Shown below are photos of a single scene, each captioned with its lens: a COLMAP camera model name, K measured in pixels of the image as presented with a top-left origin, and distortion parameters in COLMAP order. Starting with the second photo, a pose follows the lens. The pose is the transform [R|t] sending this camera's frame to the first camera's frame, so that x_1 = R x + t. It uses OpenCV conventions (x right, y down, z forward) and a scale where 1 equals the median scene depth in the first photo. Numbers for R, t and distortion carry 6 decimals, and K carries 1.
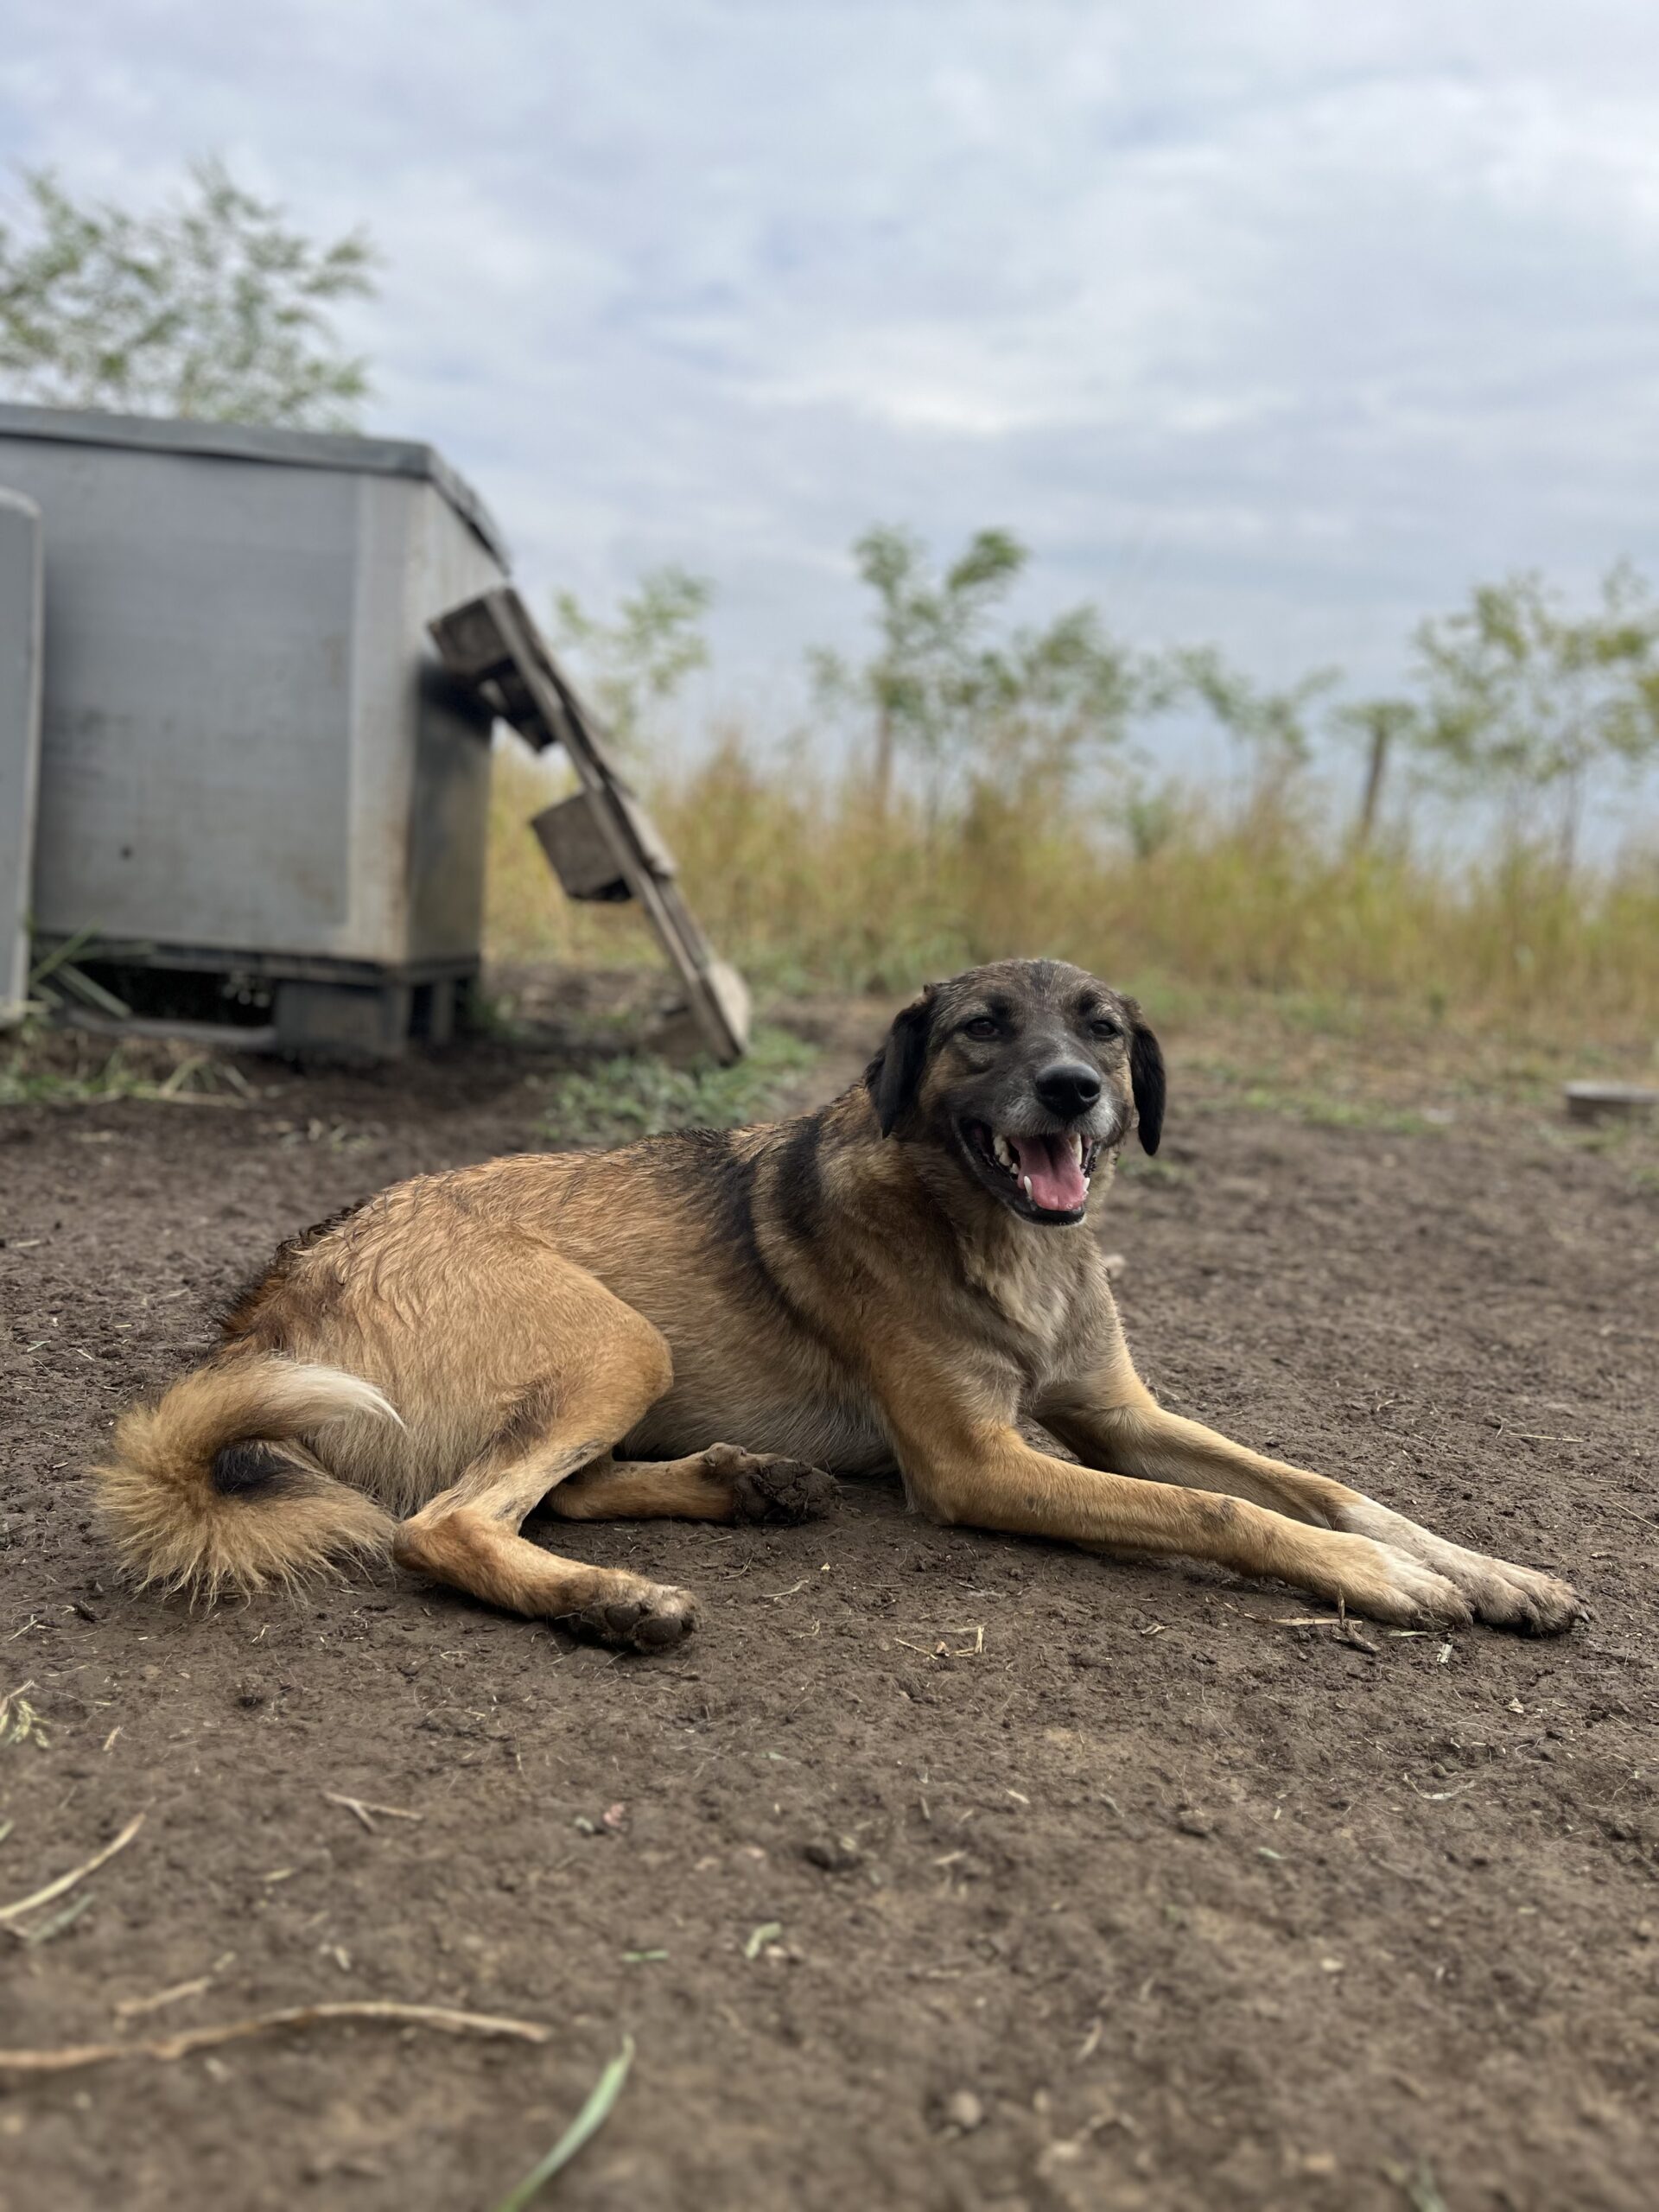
lens RADIAL K [[1677.2, 0, 827.1], [0, 1677.2, 1105.2], [0, 0, 1]] dist [0.054809, -0.082989]
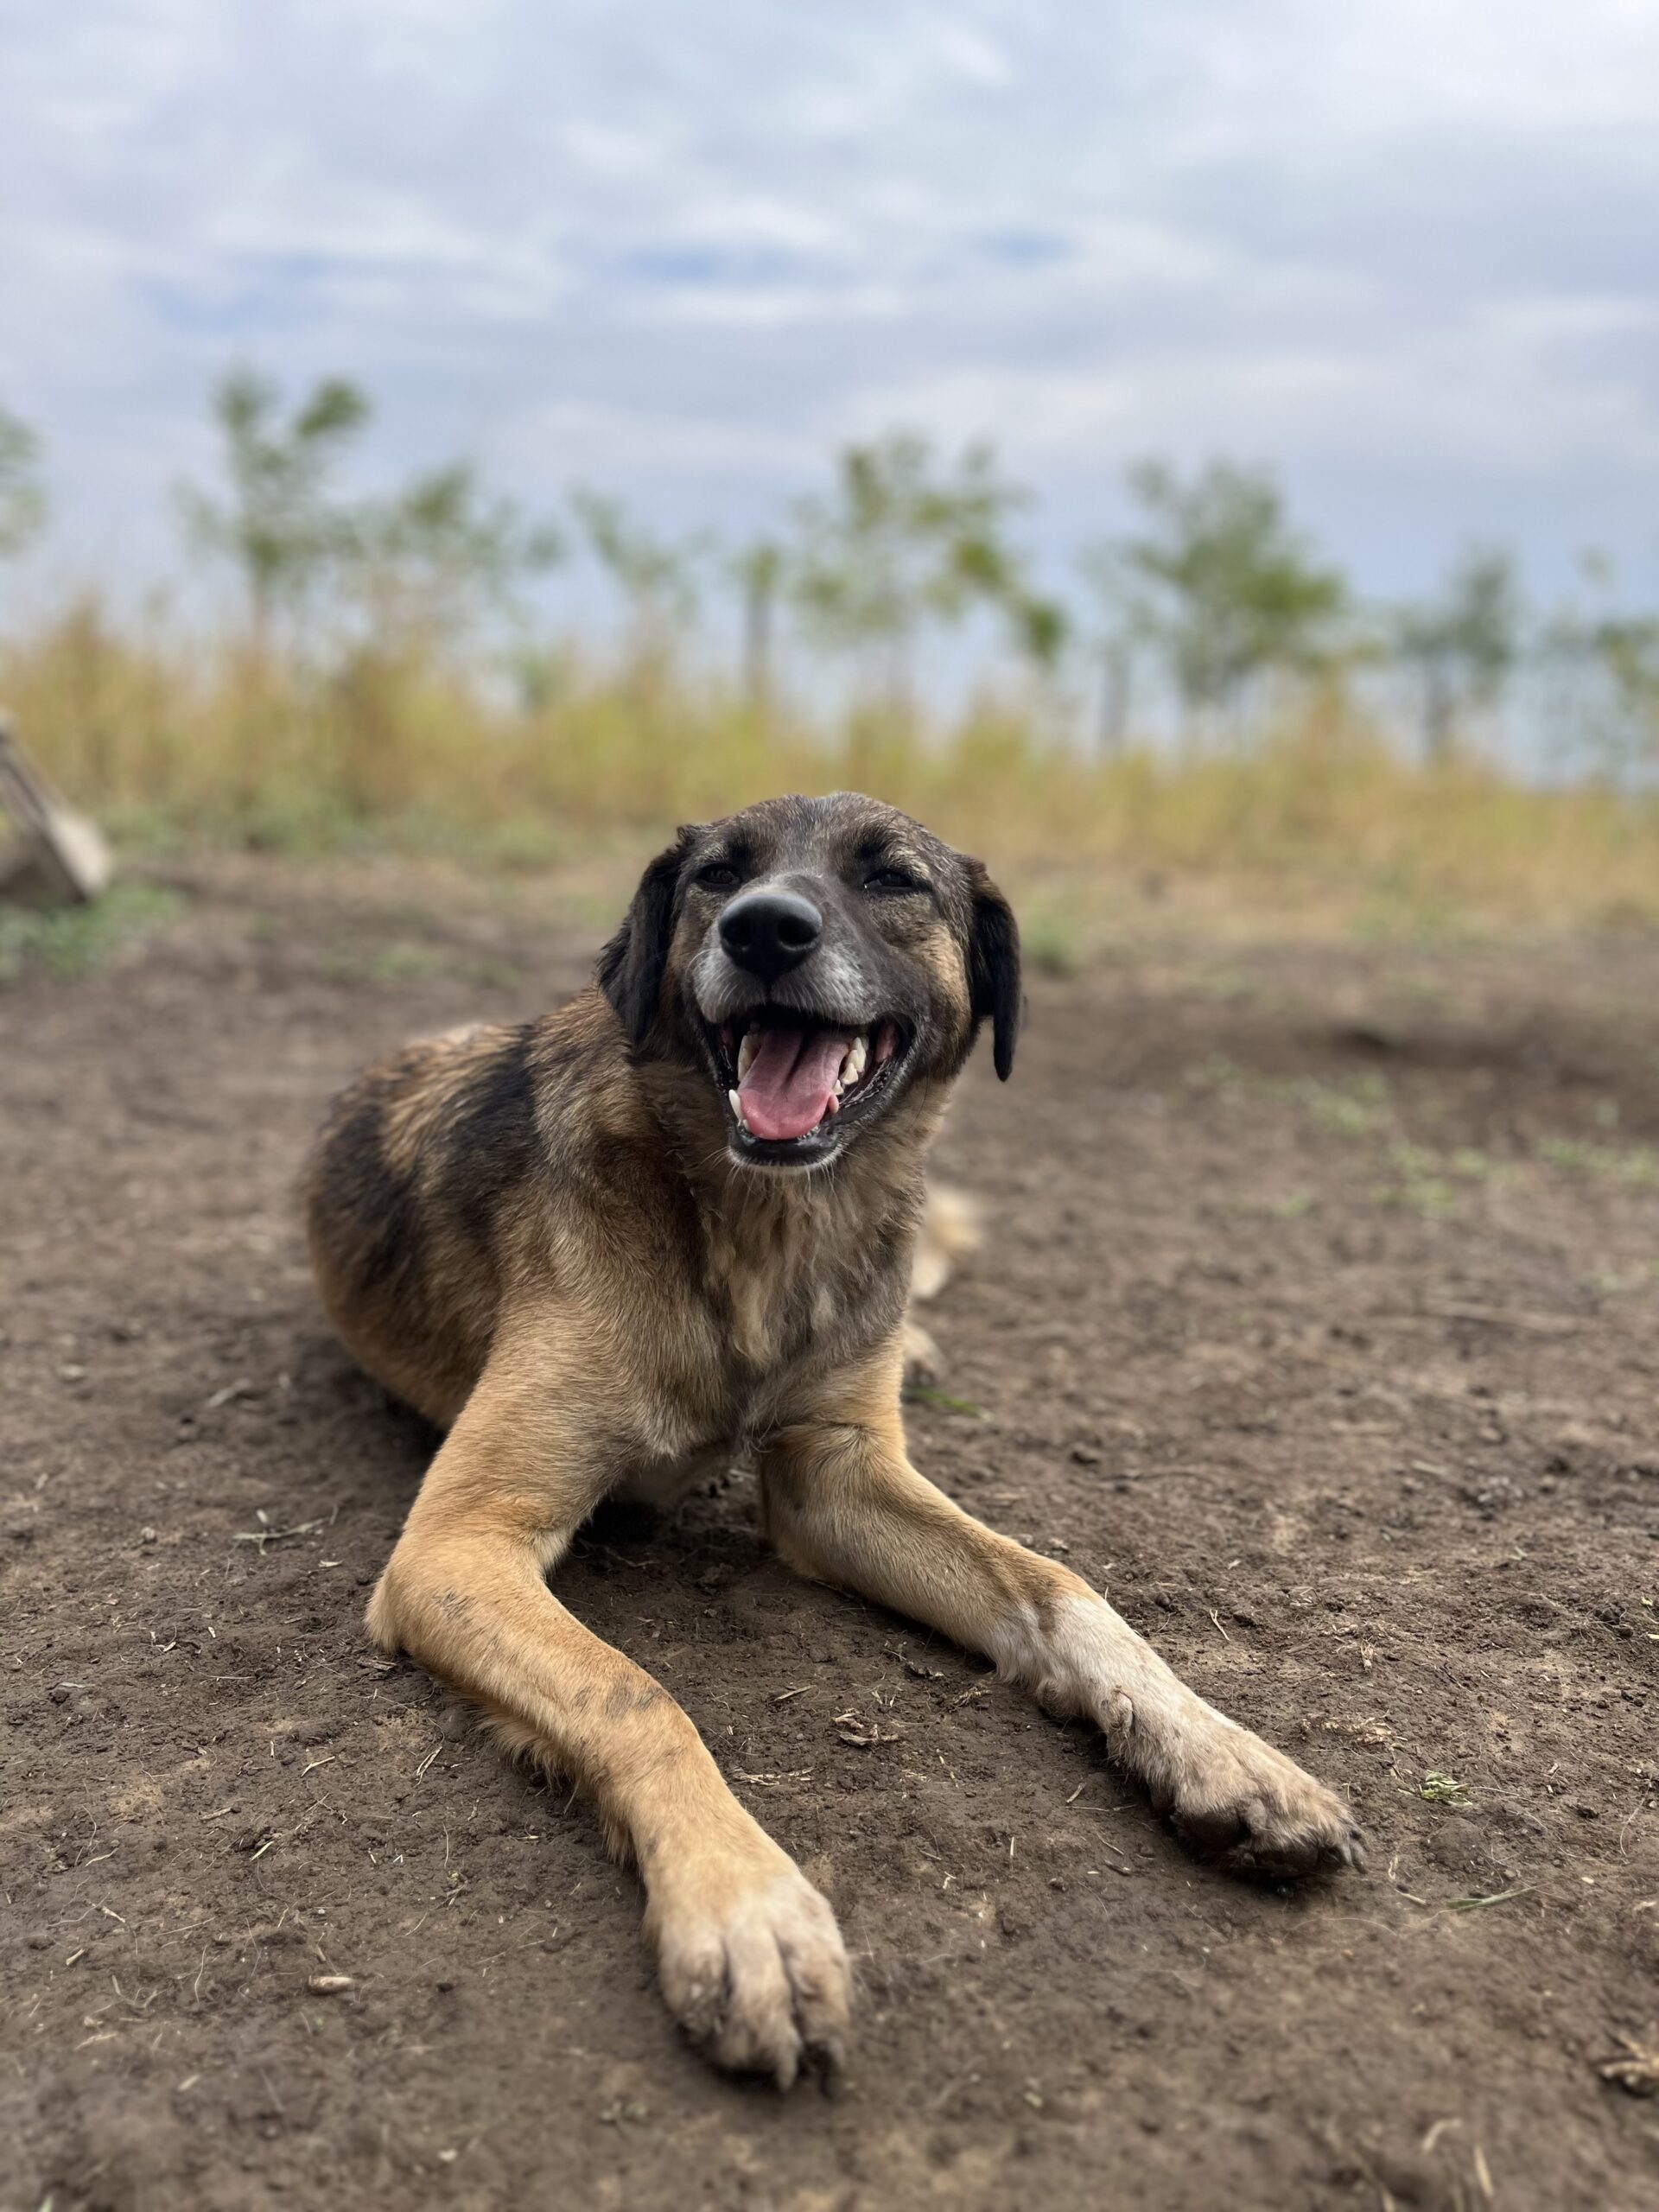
lens RADIAL K [[1677.2, 0, 840.4], [0, 1677.2, 1122.3], [0, 0, 1]] dist [0.054809, -0.082989]
pose [[0.942640, -0.105626, 0.316660, 0.114575], [0.076985, 0.991835, 0.101668, 0.108292], [-0.324814, -0.071459, 0.943075, -0.492839]]
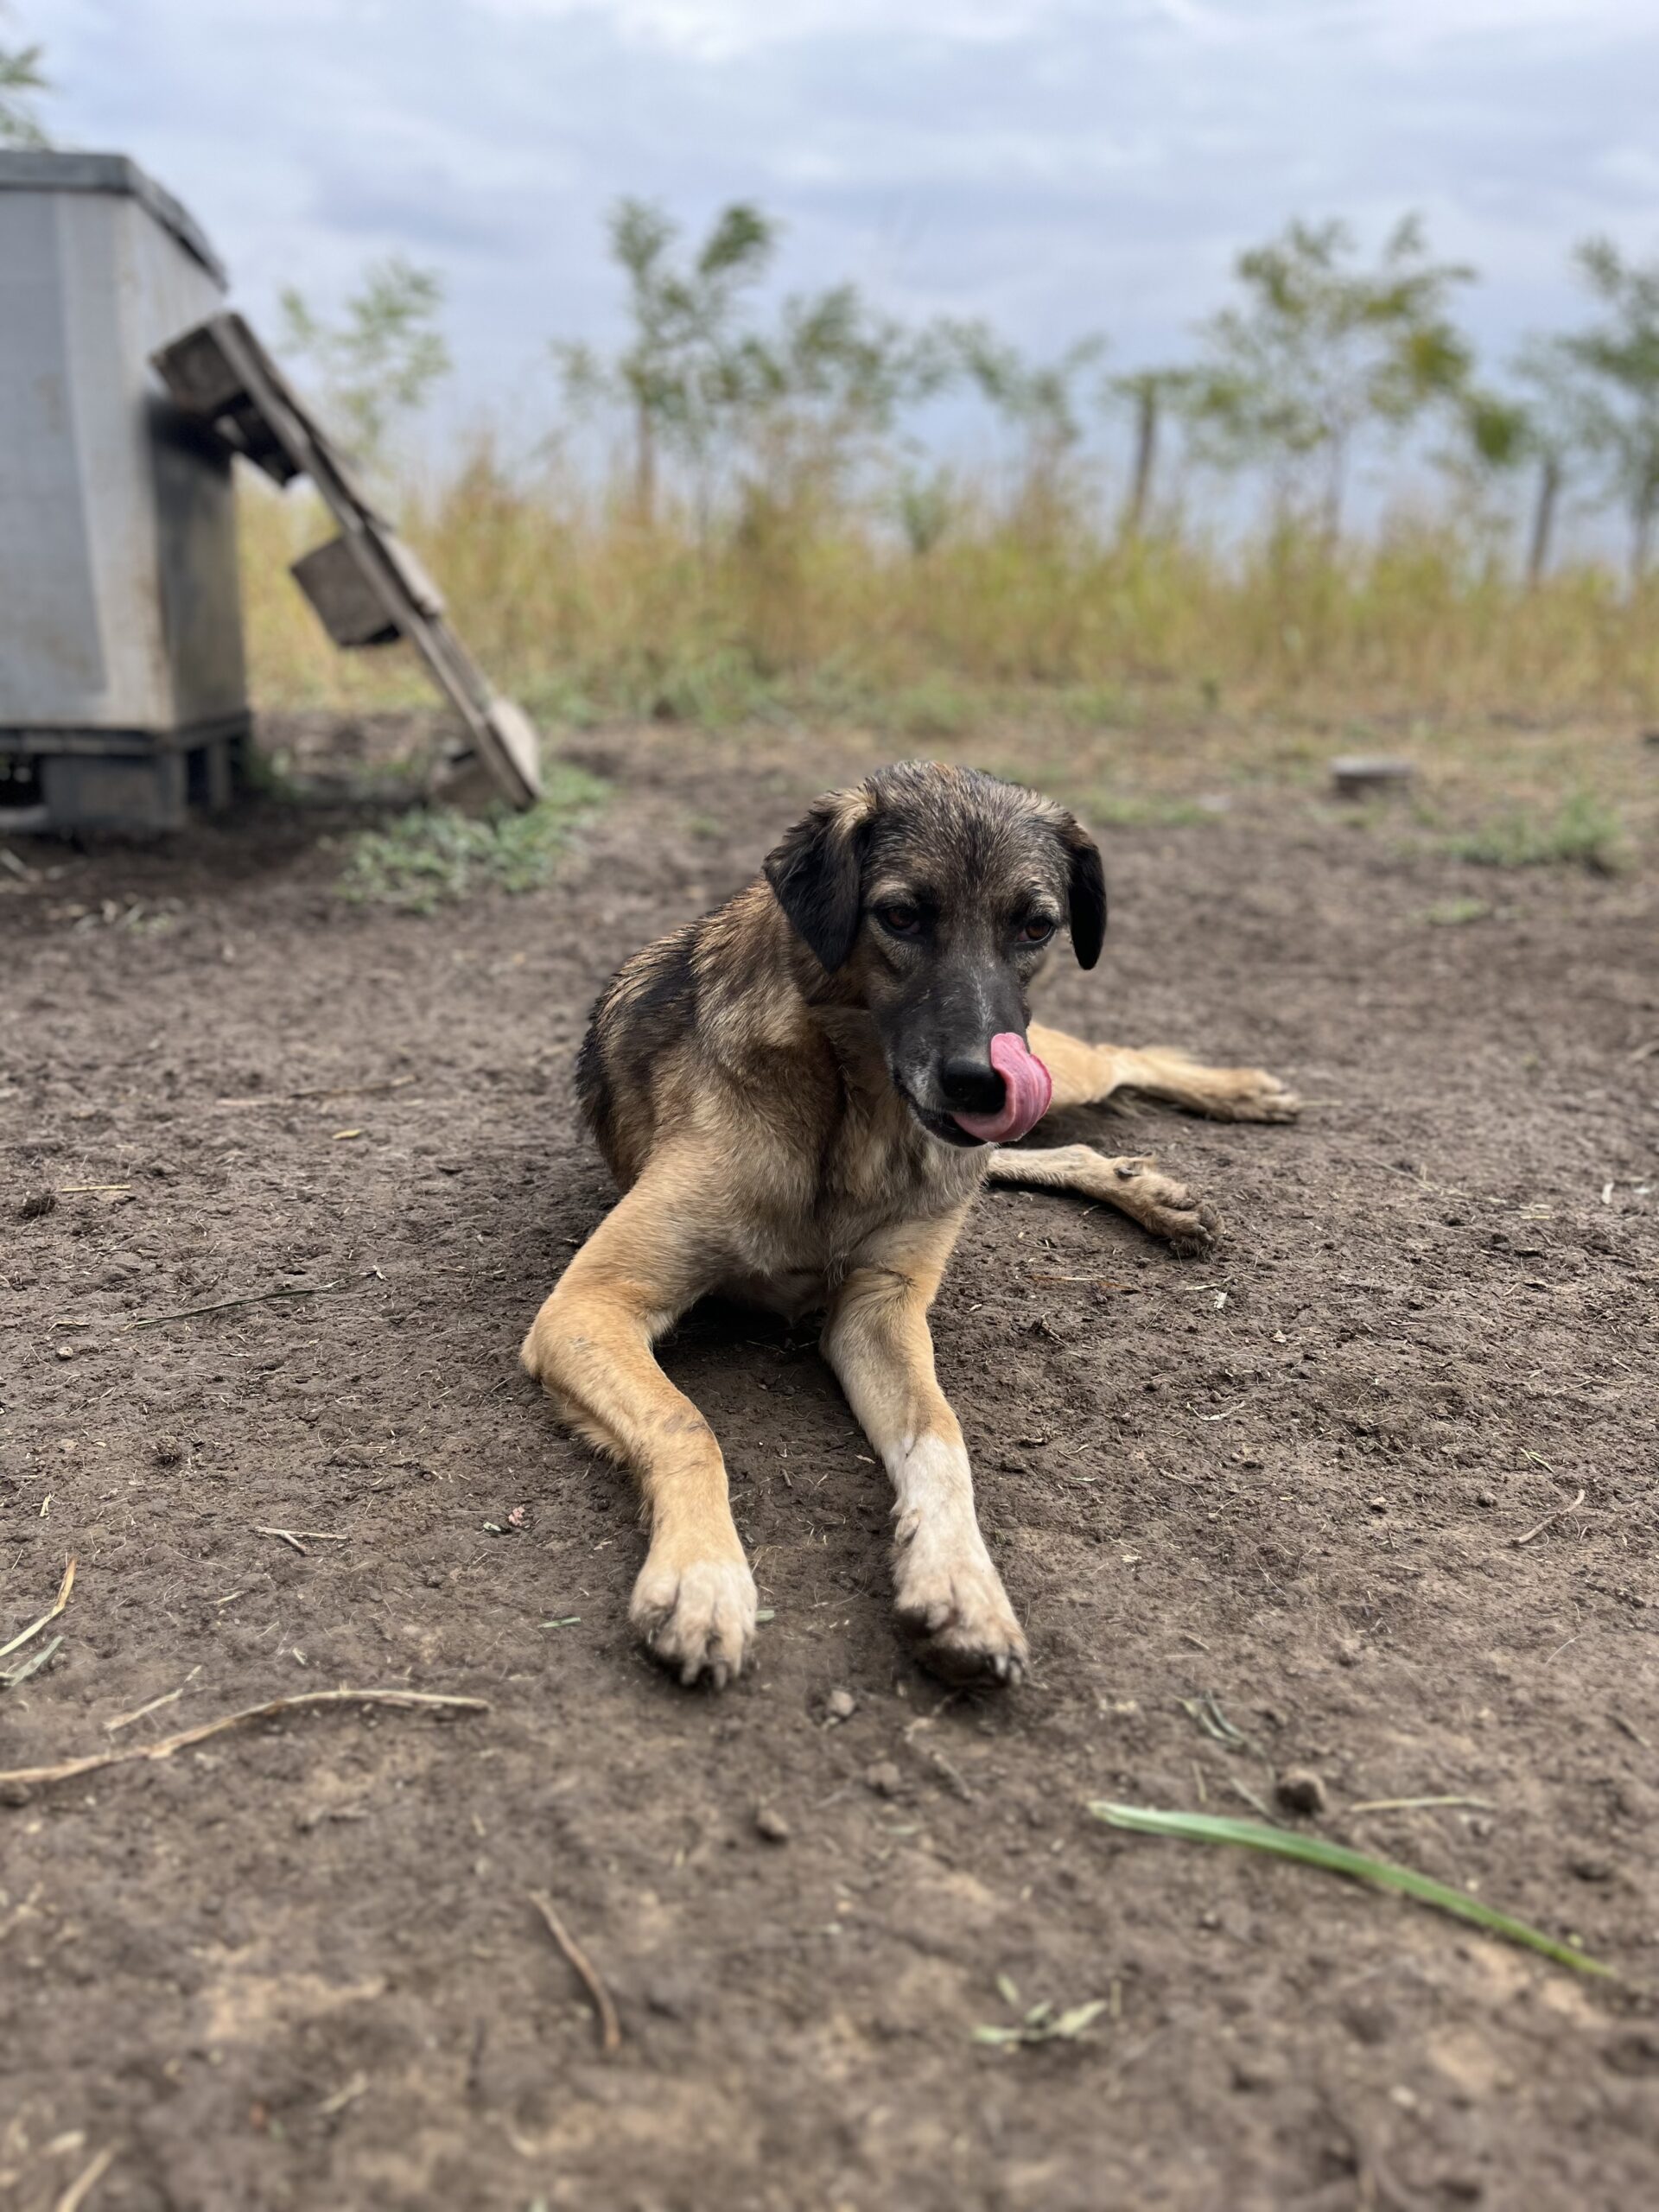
lens RADIAL K [[1677.2, 0, 817.6], [0, 1677.2, 1100.0], [0, 0, 1]] dist [0.054809, -0.082989]
pose [[0.990360, -0.094783, 0.101009, -0.010225], [0.077002, 0.982890, 0.167325, -0.023779], [-0.115140, -0.157934, 0.980714, -0.074244]]
